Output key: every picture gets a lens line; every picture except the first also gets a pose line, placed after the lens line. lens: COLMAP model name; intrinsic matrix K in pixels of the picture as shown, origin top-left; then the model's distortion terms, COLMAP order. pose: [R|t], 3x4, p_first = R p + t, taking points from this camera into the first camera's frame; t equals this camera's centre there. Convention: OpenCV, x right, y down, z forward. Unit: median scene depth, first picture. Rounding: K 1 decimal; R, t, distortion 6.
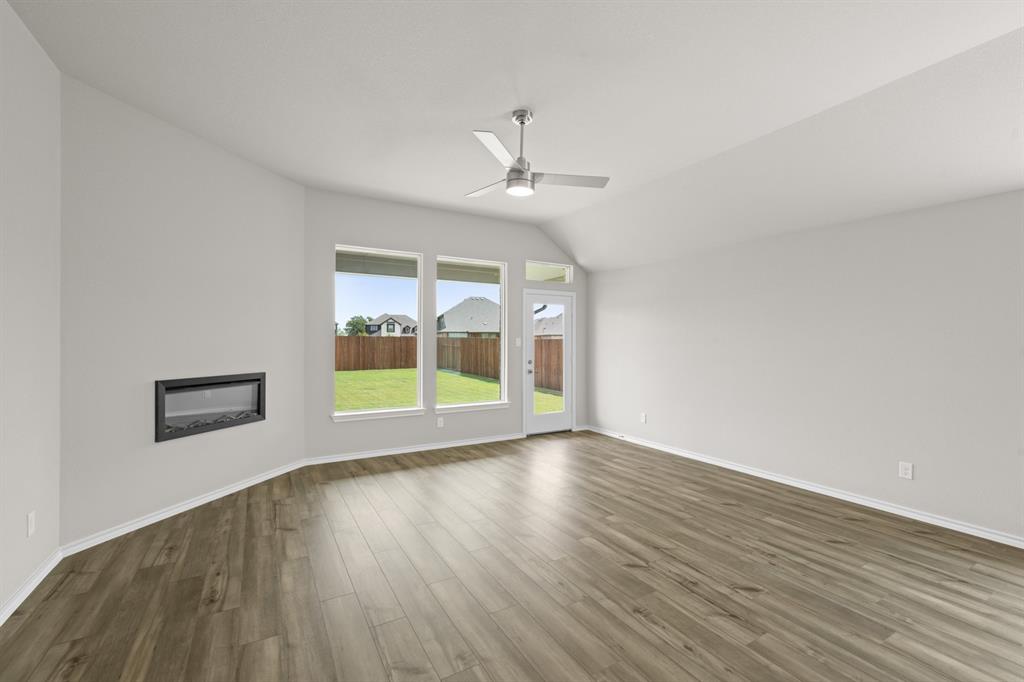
lens RADIAL K [[432.8, 0, 517.3], [0, 432.8, 339.9], [0, 0, 1]] dist [-0.004322, 0.000701]
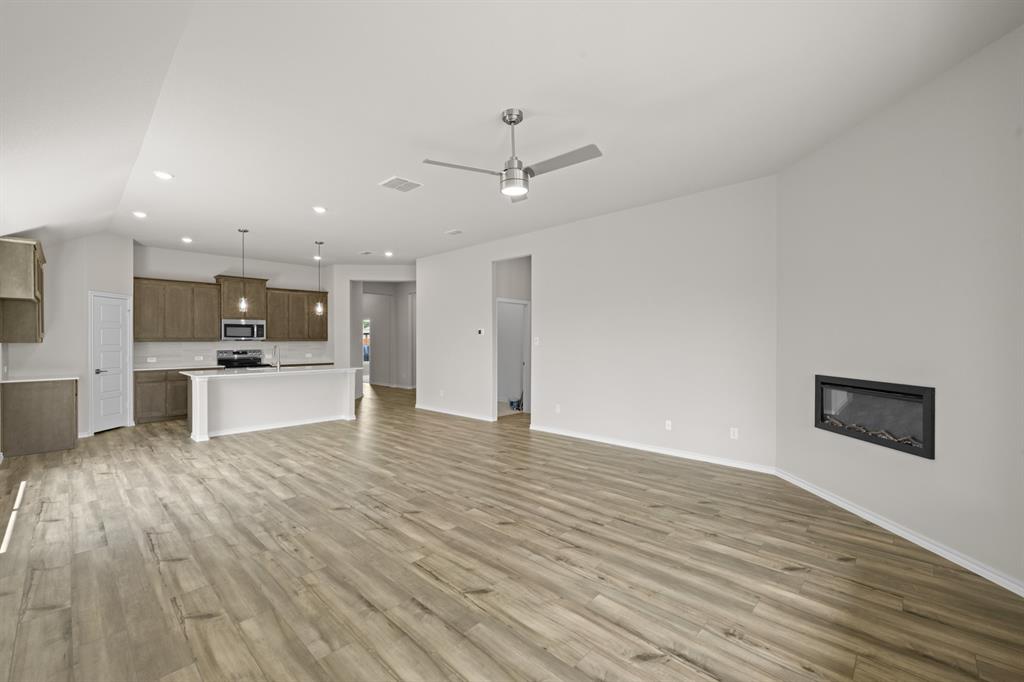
lens RADIAL K [[432.8, 0, 510.3], [0, 432.8, 341.5], [0, 0, 1]] dist [-0.004322, 0.000701]
pose [[-0.963508, 0.001329, -0.267678, 0.245270], [0.001683, 0.999998, -0.001096, 0.005626], [0.267676, -0.001506, -0.963508, 1.699082]]
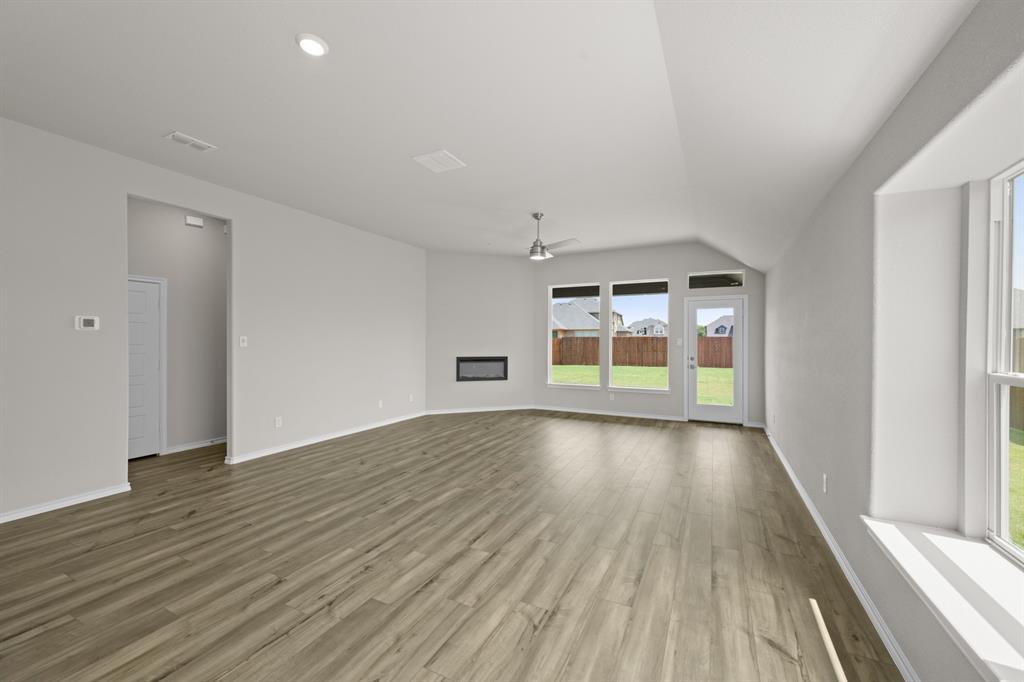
lens RADIAL K [[402.5, 0, 527.3], [0, 402.5, 344.7], [0, 0, 1]] dist [0.000239, -0.000031]
pose [[0.568690, 0.006197, -0.822529, 1.172786], [0.003210, 0.999947, 0.009752, 0.002903], [0.822546, -0.008186, 0.568640, 0.015679]]
